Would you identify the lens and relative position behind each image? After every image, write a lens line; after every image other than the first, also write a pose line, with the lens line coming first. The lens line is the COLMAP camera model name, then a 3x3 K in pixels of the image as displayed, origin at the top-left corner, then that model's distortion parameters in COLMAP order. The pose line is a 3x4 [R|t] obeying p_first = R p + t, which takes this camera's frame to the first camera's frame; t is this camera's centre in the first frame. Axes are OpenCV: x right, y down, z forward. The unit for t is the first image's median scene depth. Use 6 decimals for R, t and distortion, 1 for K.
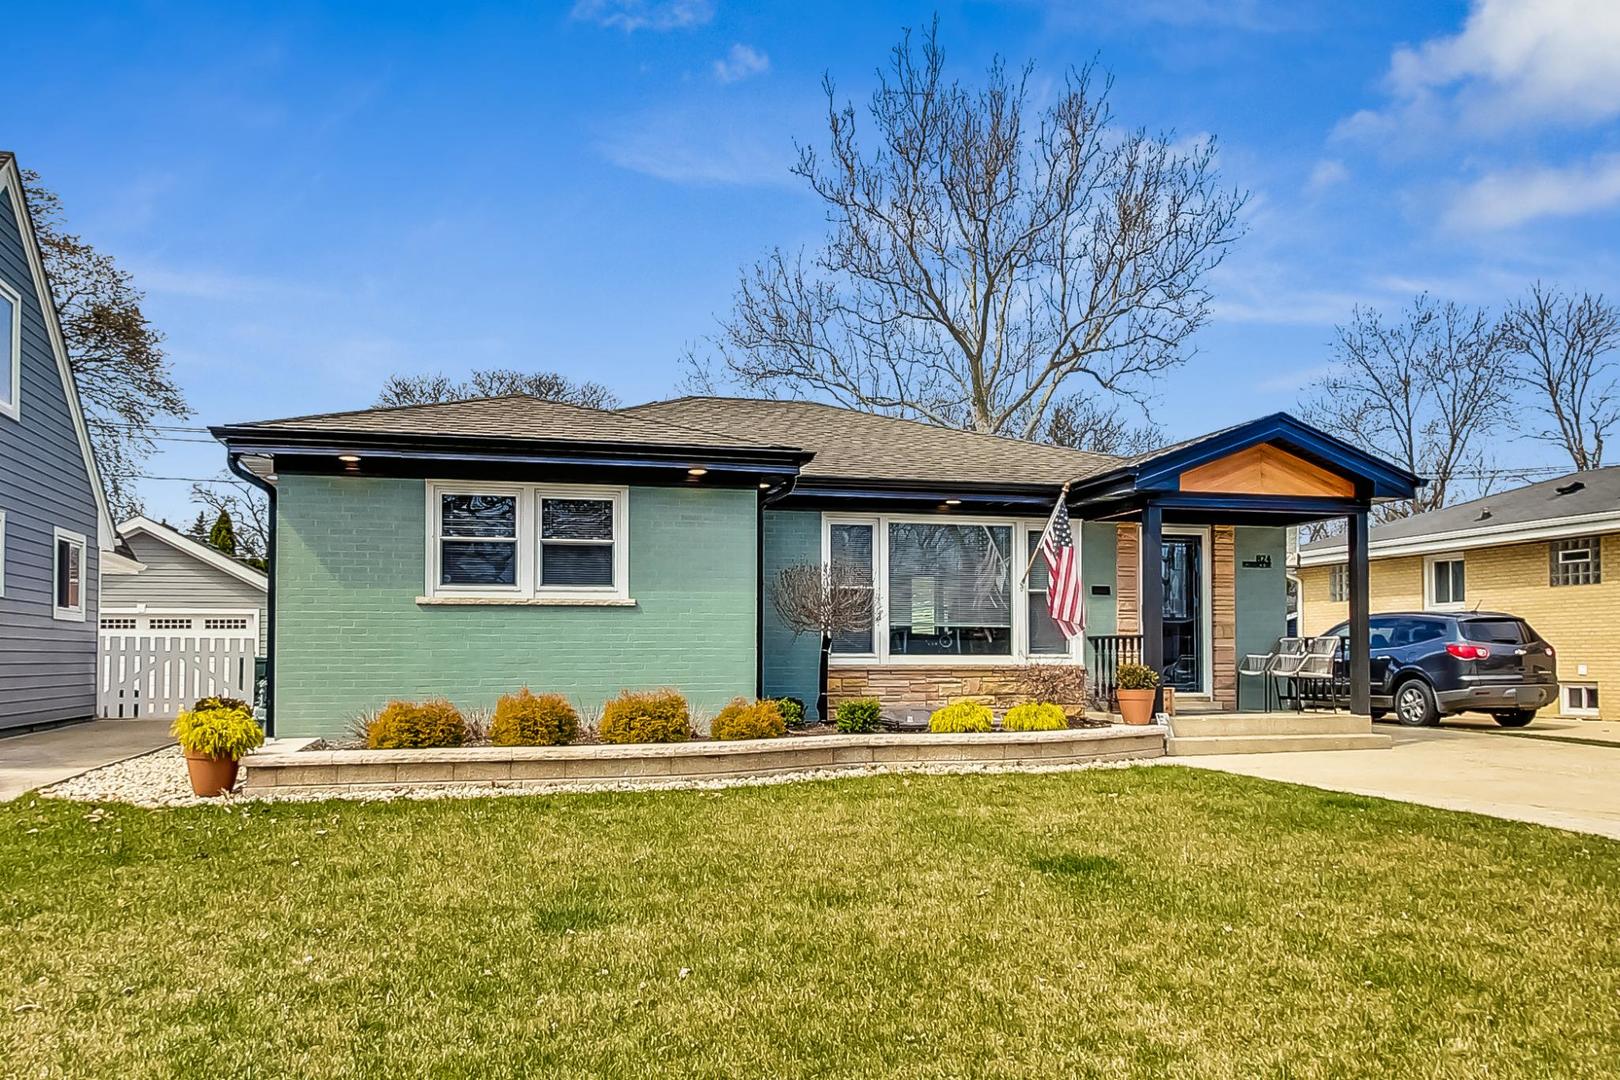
lens RADIAL K [[1260.8, 0, 814.6], [0, 1260.8, 629.7], [0, 0, 1]] dist [0.012283, 0.005832]
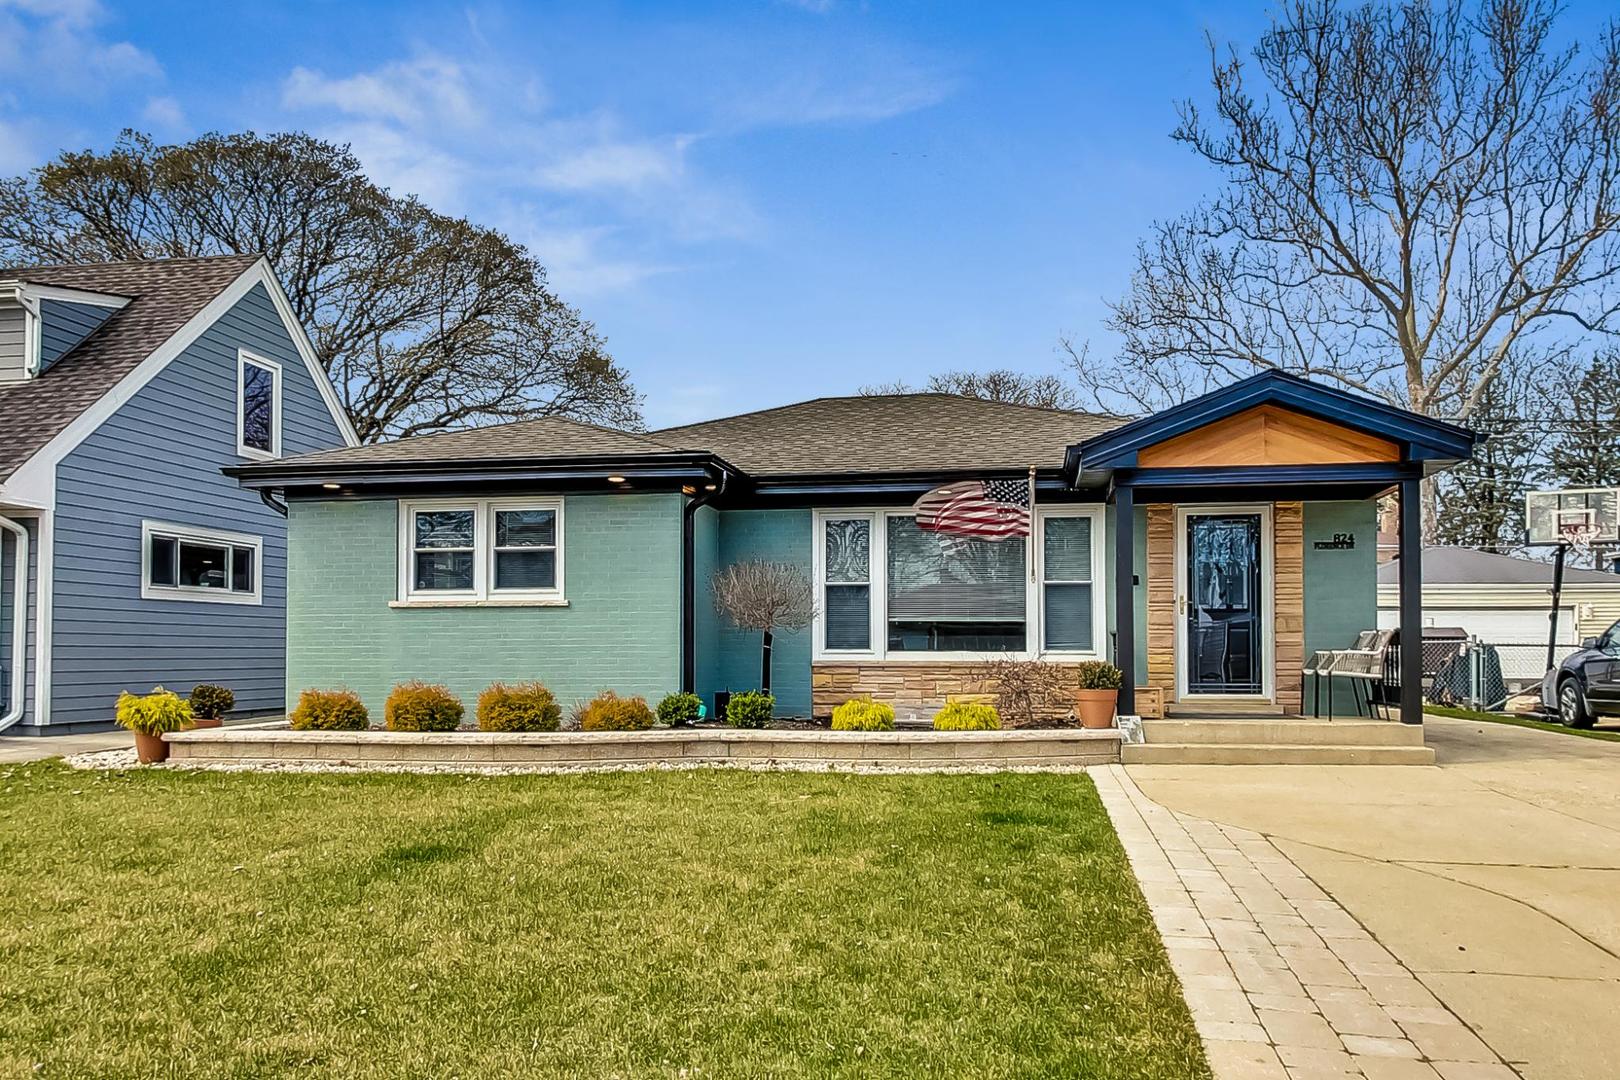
lens RADIAL K [[1260.8, 0, 814.6], [0, 1260.8, 629.7], [0, 0, 1]] dist [0.012283, 0.005832]
pose [[0.908510, -0.006299, -0.417816, 0.438544], [0.008291, 0.999961, 0.002952, 0.000042], [0.417781, -0.006146, 0.908527, 0.087461]]
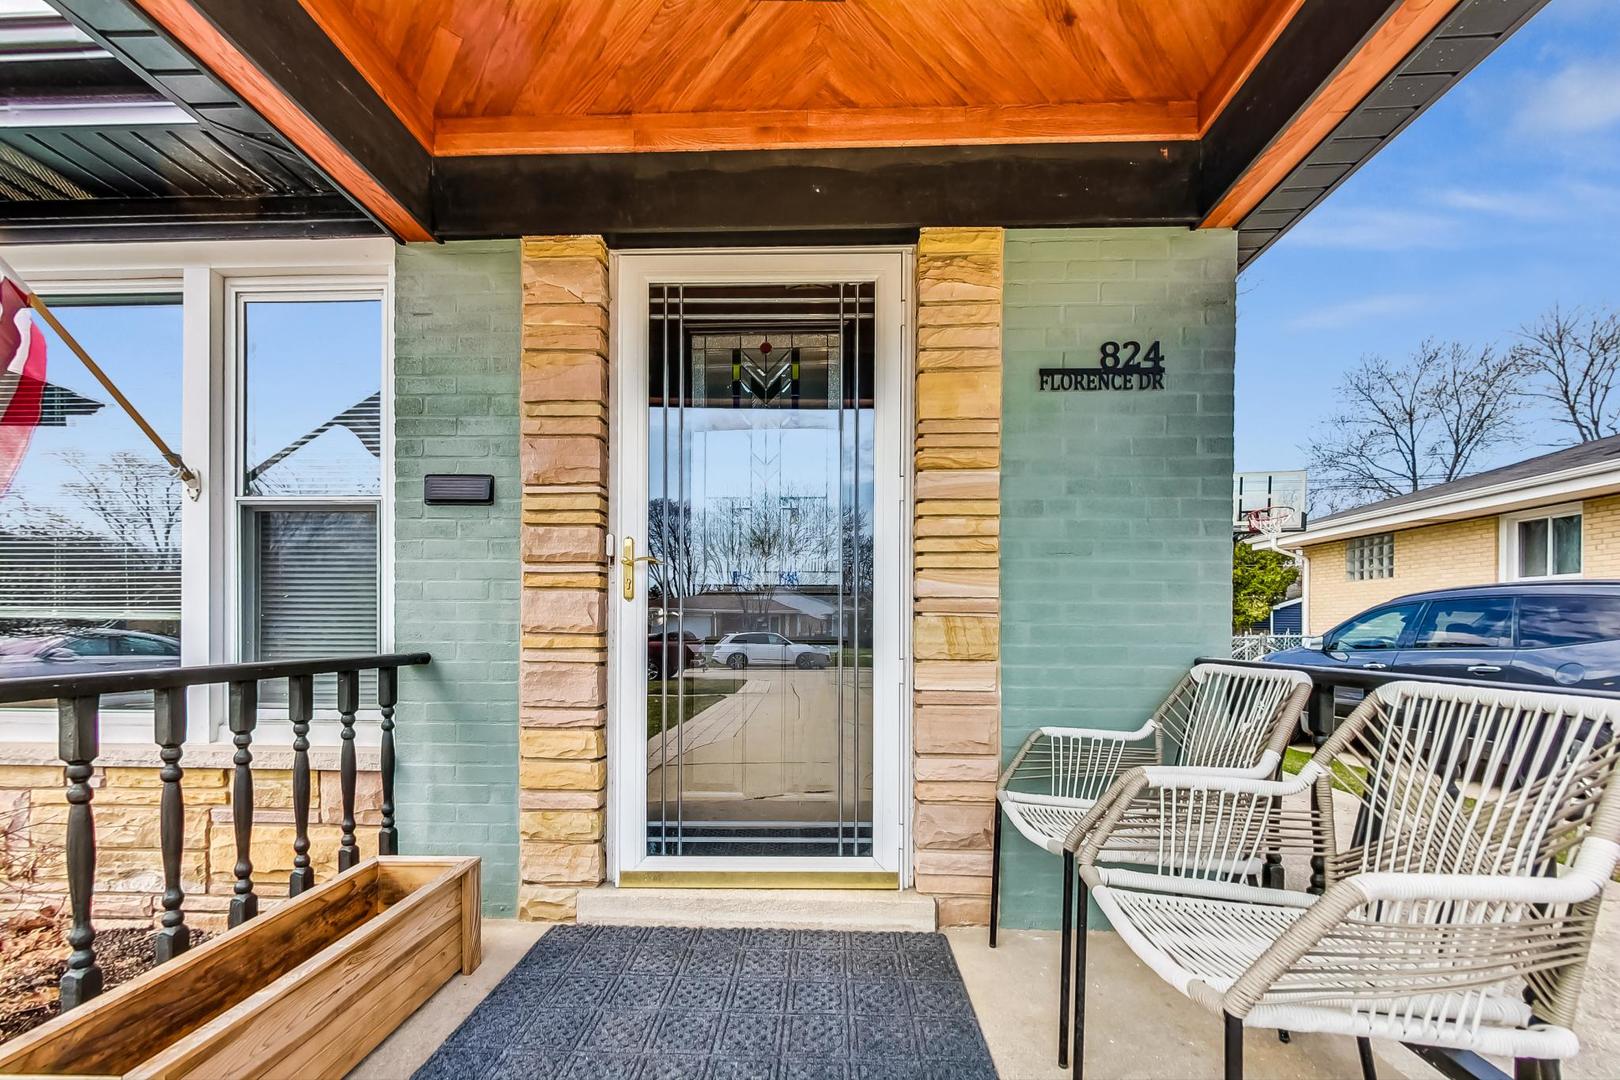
lens RADIAL K [[633.7, 0, 815.0], [0, 633.7, 632.4], [0, 0, 1]] dist [-0.000140, -0.000093]
pose [[0.957379, 0.007791, -0.288729, 0.375519], [0.001677, 0.999469, 0.032531, -0.003718], [0.288830, -0.031629, 0.956858, 0.968737]]
